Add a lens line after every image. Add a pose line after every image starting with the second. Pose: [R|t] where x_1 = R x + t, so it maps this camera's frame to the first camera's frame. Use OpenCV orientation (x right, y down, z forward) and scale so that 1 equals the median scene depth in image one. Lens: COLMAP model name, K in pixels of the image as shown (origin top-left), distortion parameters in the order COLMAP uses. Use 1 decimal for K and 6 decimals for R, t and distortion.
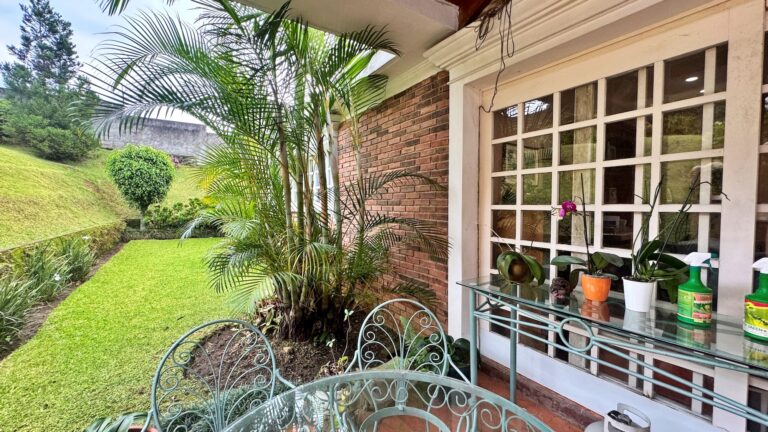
lens RADIAL K [[313.1, 0, 383.4], [0, 313.1, 216.1], [0, 0, 1]] dist [0.000230, 0.000038]
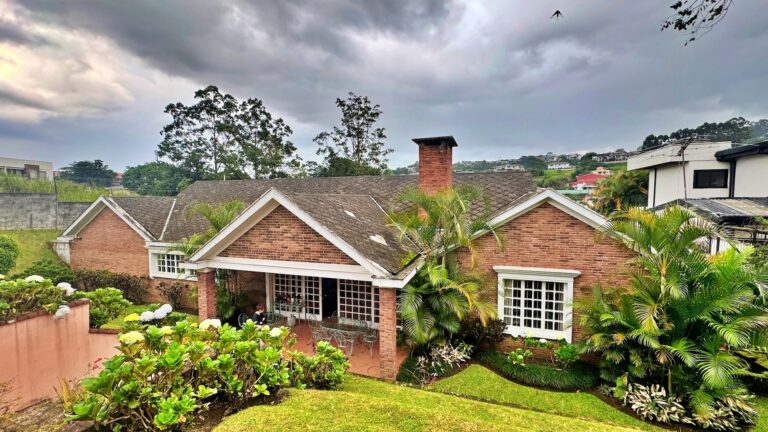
lens RADIAL K [[313.1, 0, 384.7], [0, 313.1, 215.8], [0, 0, 1]] dist [0.000230, 0.000038]
pose [[0.800367, -0.043479, 0.597932, -1.249829], [0.029206, 0.999010, 0.033550, -1.306284], [-0.598799, -0.009389, 0.800844, -4.238305]]
